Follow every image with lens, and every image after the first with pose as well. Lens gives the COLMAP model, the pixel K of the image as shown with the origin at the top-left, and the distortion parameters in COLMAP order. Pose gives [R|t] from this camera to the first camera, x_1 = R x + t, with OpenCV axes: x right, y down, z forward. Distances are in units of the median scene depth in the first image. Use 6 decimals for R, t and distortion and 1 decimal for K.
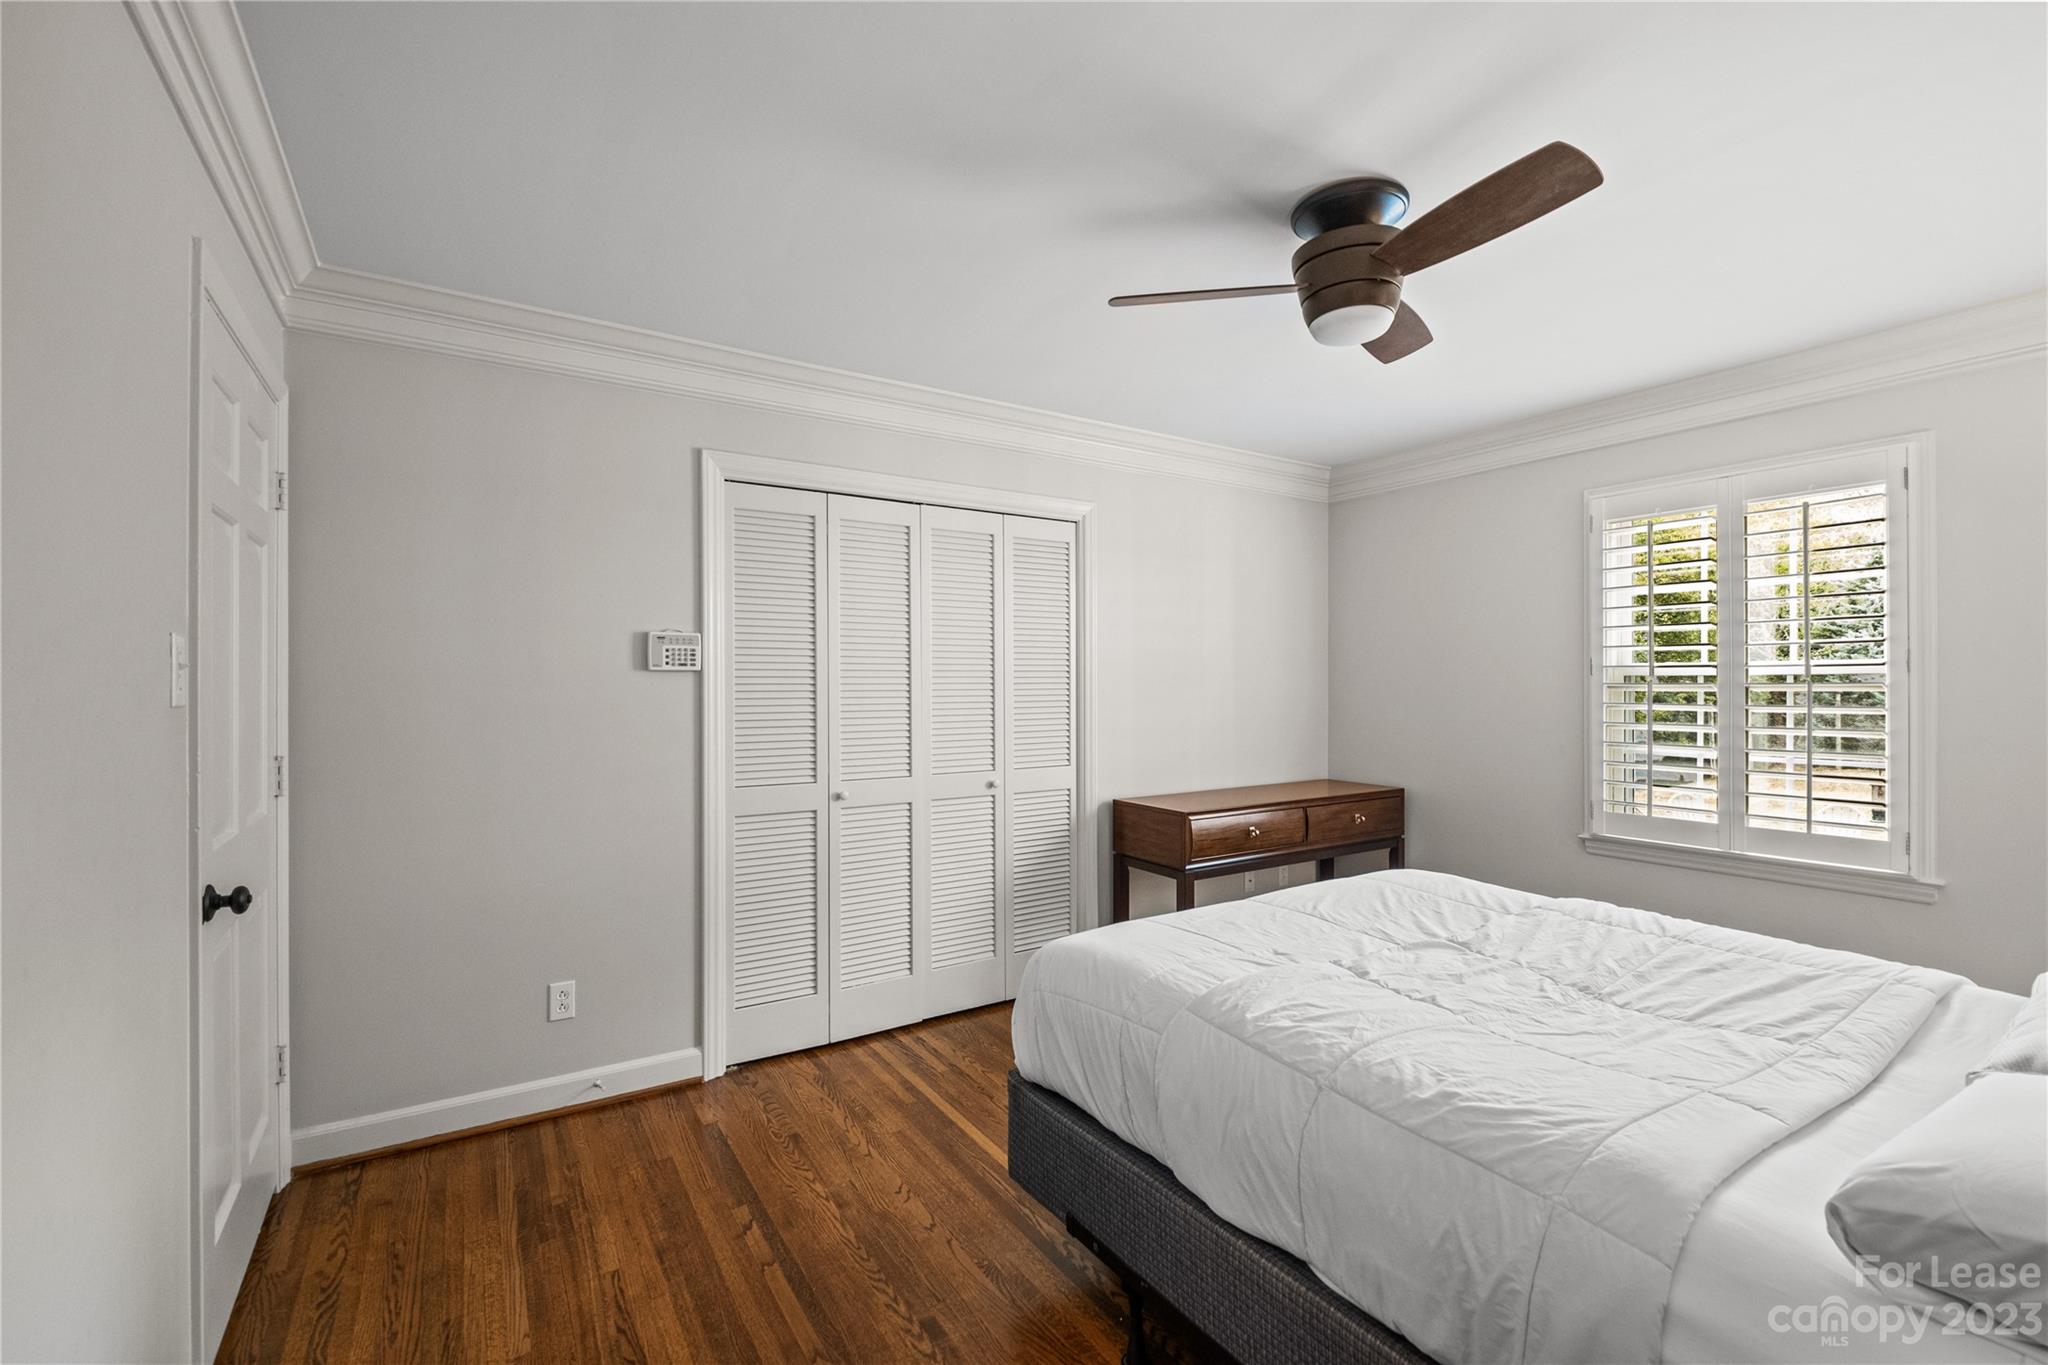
lens RADIAL K [[886.6, 0, 1027.9], [0, 886.6, 680.2], [0, 0, 1]] dist [0.002065, -0.003475]
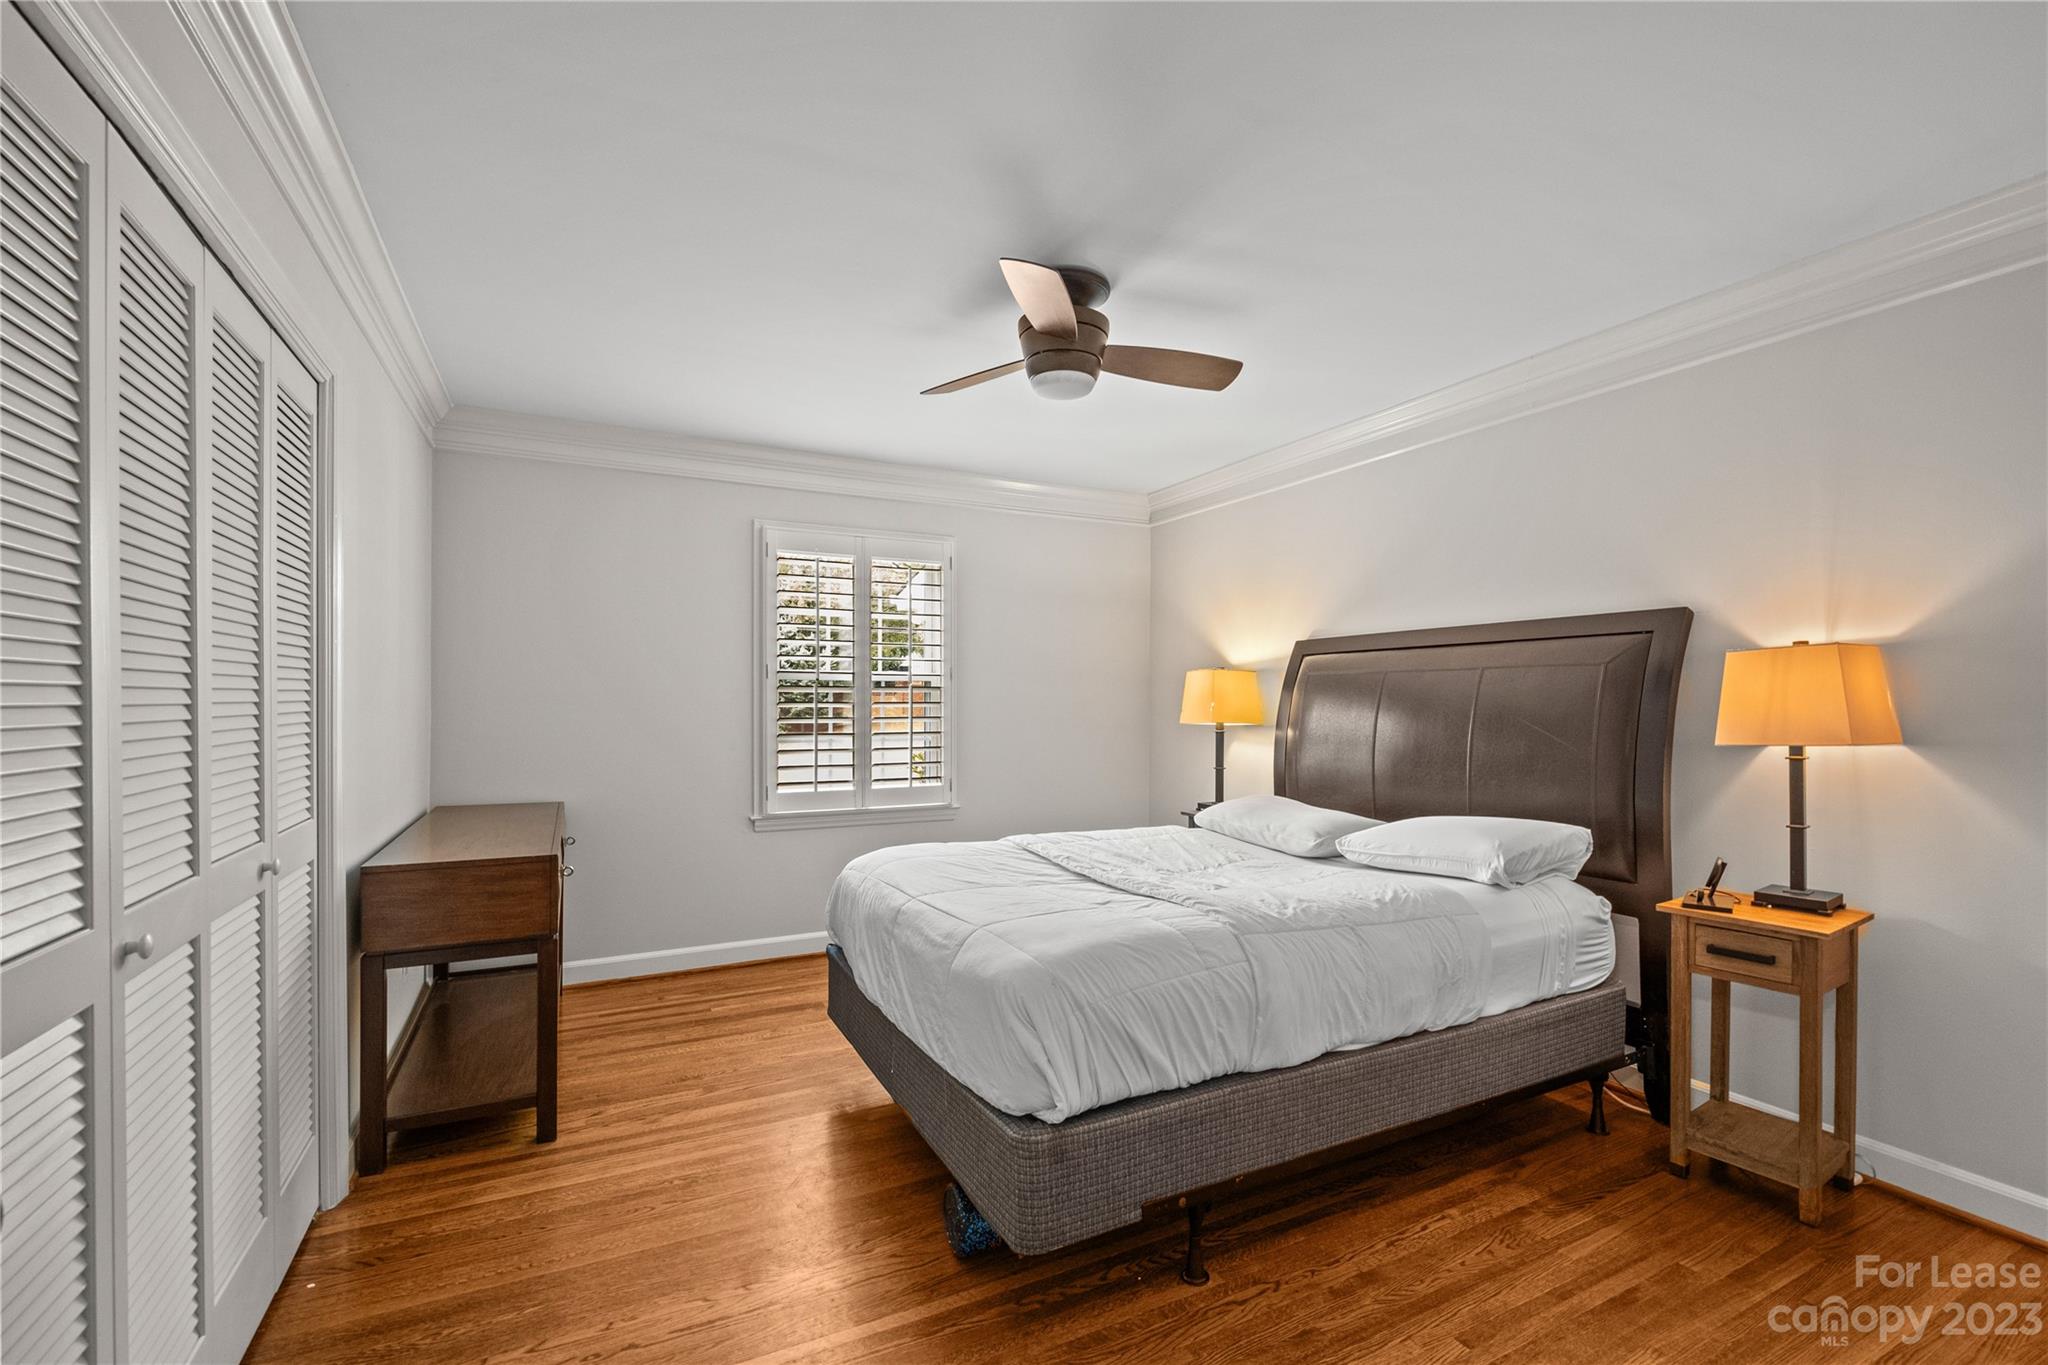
lens RADIAL K [[886.6, 0, 1031.9], [0, 886.6, 699.0], [0, 0, 1]] dist [0.002065, -0.003475]
pose [[0.089539, 0.000497, 0.995983, -0.572489], [-0.008087, 0.999967, 0.000228, 0.021088], [-0.995950, -0.008075, 0.089540, 0.624216]]
